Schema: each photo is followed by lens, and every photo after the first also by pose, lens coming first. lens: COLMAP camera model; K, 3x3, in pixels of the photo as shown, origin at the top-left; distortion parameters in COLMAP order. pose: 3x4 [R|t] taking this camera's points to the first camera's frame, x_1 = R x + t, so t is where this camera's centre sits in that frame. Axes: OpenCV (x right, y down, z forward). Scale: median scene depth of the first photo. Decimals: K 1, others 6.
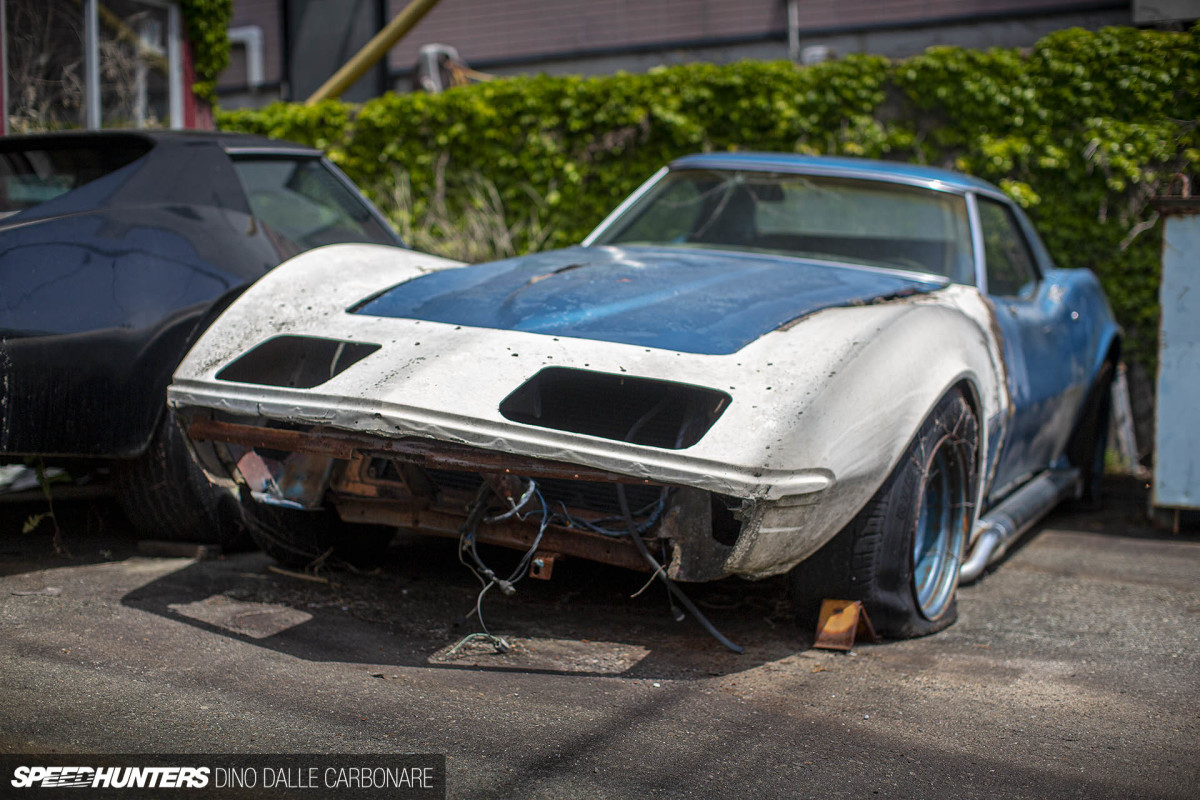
lens RADIAL K [[1752.1, 0, 600.0], [0, 1752.1, 400.0], [0, 0, 1]] dist [-0.213503, 0.541833]
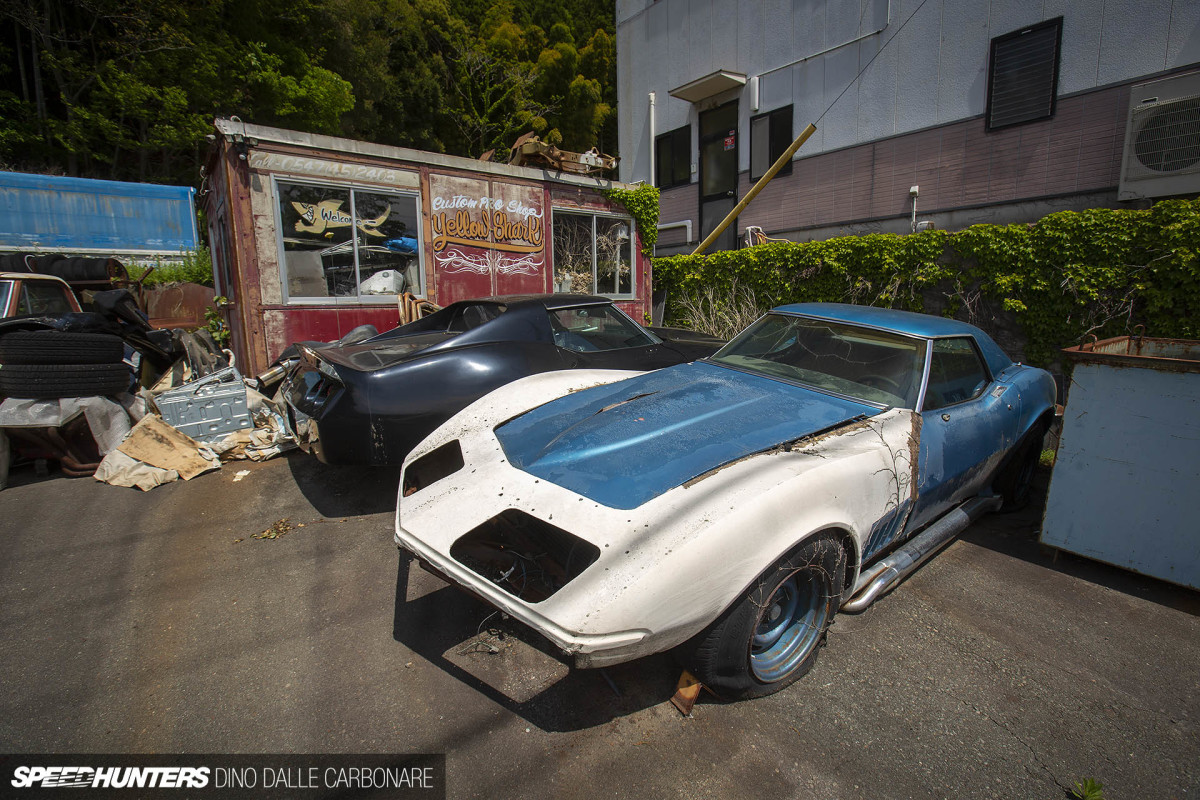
lens RADIAL K [[547.1, 0, 607.3], [0, 547.1, 394.2], [0, 0, 1]] dist [-0.046279, 0.016536]
pose [[0.882358, 0.087533, -0.462366, 0.130088], [-0.026159, 0.990152, 0.137531, -0.092389], [0.469851, -0.109257, 0.875958, 0.279402]]
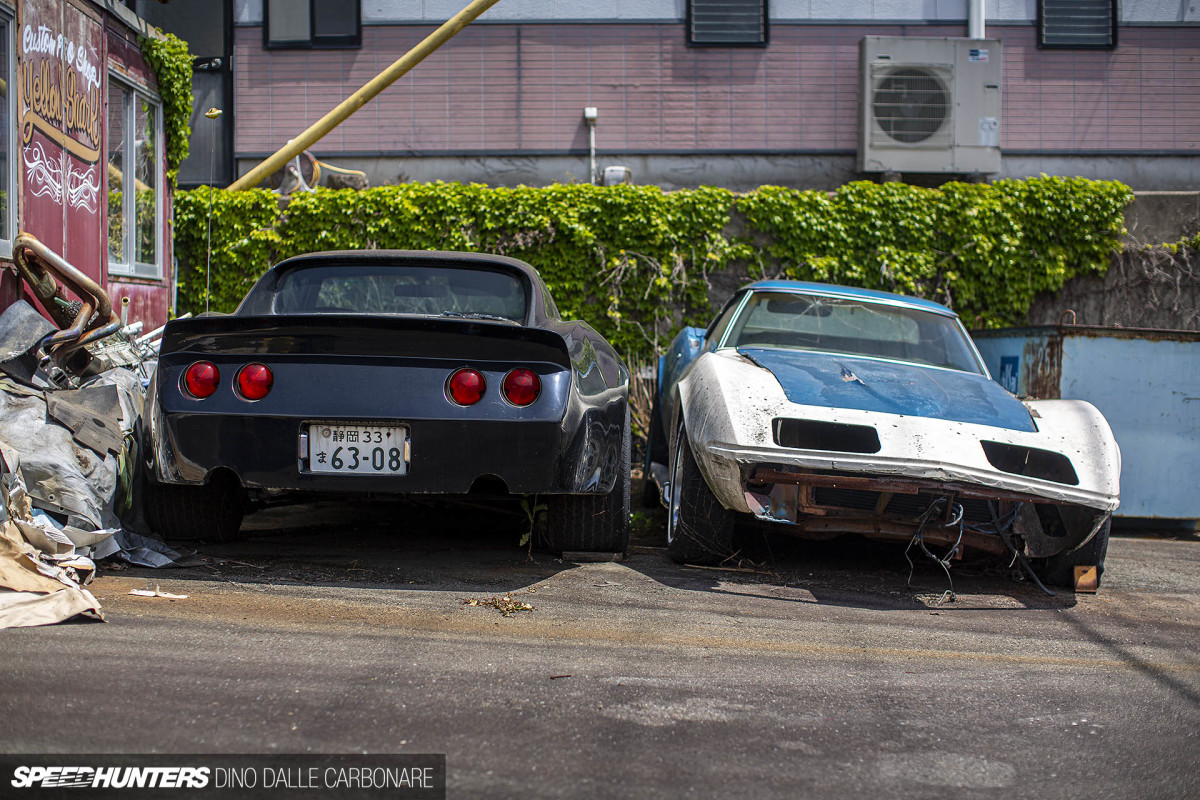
lens RADIAL K [[1752.1, 0, 600.0], [0, 1752.1, 400.0], [0, 0, 1]] dist [-0.213503, 0.541833]
pose [[0.909176, 0.008359, 0.416328, -0.523781], [-0.003946, 0.999927, -0.011460, -0.017823], [-0.416393, 0.008776, 0.909142, -0.213584]]
